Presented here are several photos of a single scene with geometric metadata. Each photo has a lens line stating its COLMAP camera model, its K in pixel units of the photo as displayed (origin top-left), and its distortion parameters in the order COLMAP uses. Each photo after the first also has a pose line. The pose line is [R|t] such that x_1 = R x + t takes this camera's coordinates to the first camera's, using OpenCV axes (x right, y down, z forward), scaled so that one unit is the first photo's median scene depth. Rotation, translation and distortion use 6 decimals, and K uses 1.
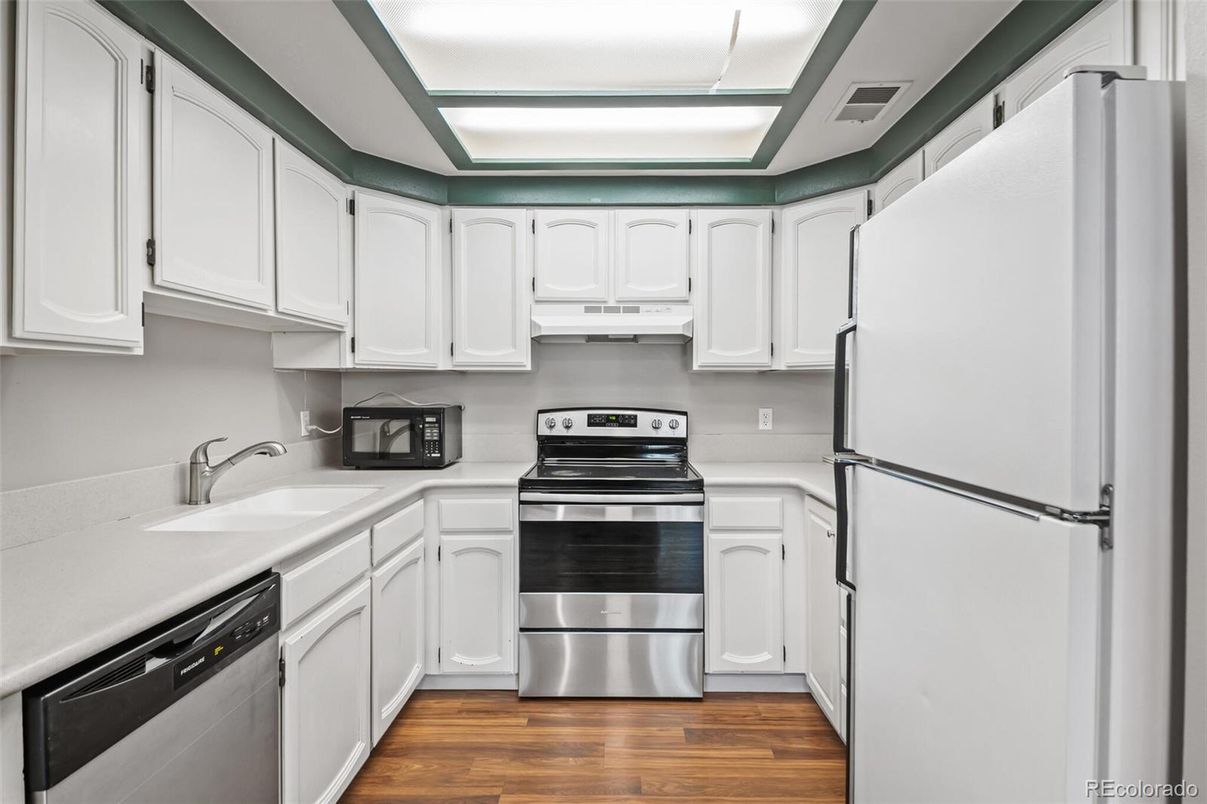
lens RADIAL K [[582.8, 0, 605.0], [0, 582.8, 393.9], [0, 0, 1]] dist [0.003409, -0.001229]
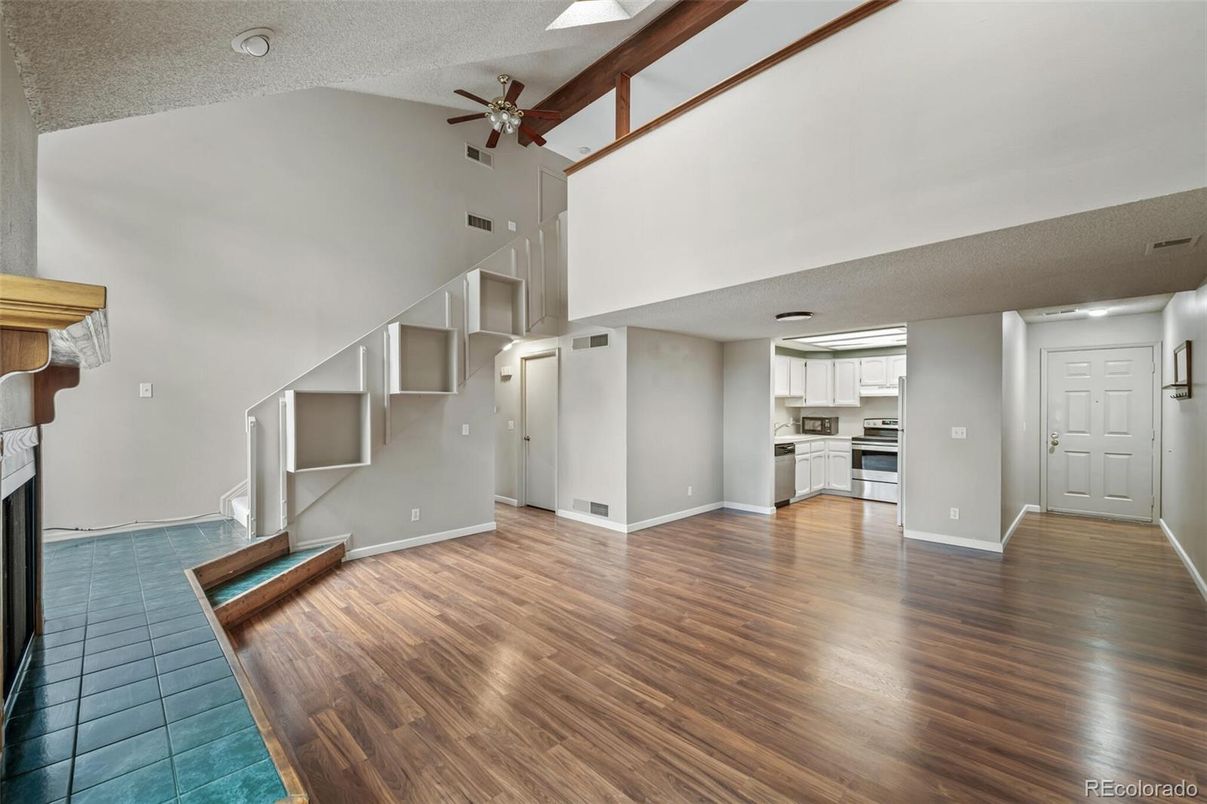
lens RADIAL K [[489.7, 0, 593.5], [0, 489.7, 407.3], [0, 0, 1]] dist [0.003549, 0.000601]
pose [[0.707434, -0.000911, -0.706778, 0.864792], [-0.008066, 0.999924, -0.009362, 0.000819], [0.706733, 0.012324, 0.707373, -2.280798]]
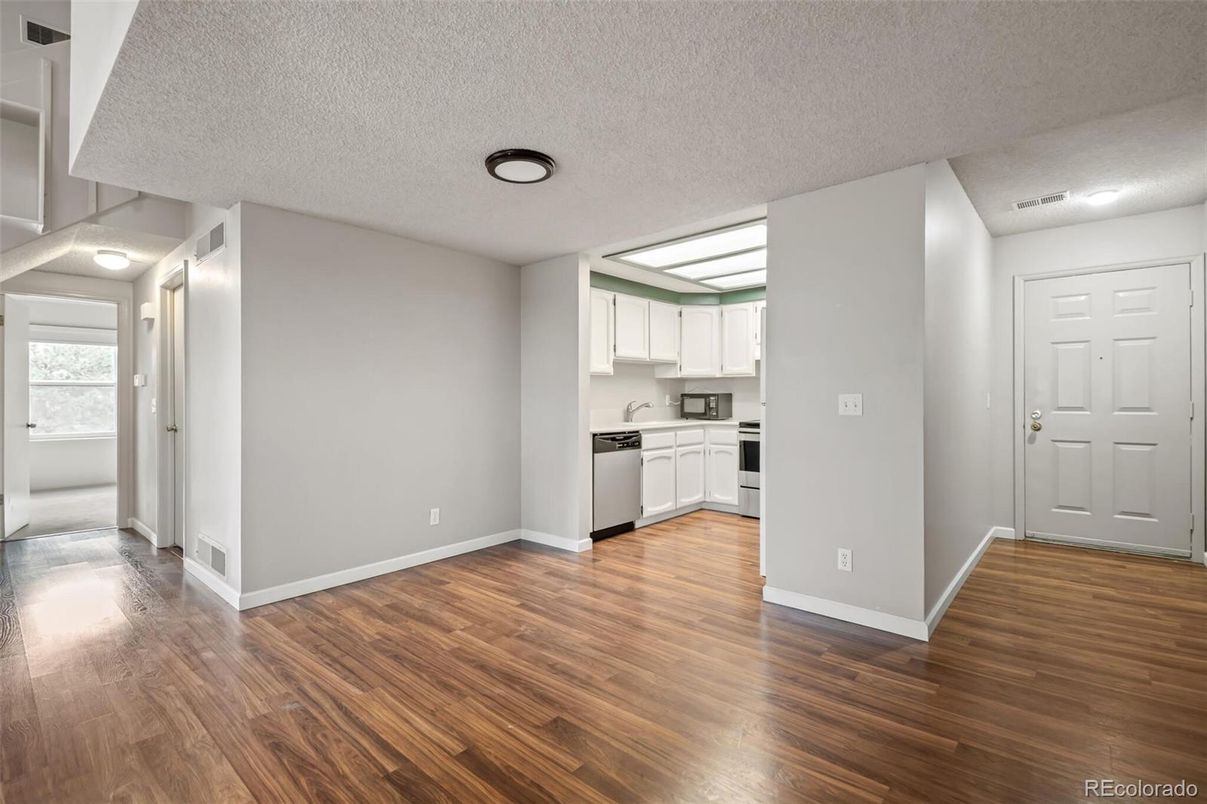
lens RADIAL K [[532.2, 0, 602.6], [0, 532.2, 397.7], [0, 0, 1]] dist [0.009771, -0.000901]
pose [[0.742268, -0.006245, -0.670074, 0.875329], [0.000450, 0.999961, -0.008822, 0.064869], [0.670103, 0.006247, 0.742242, -0.956559]]
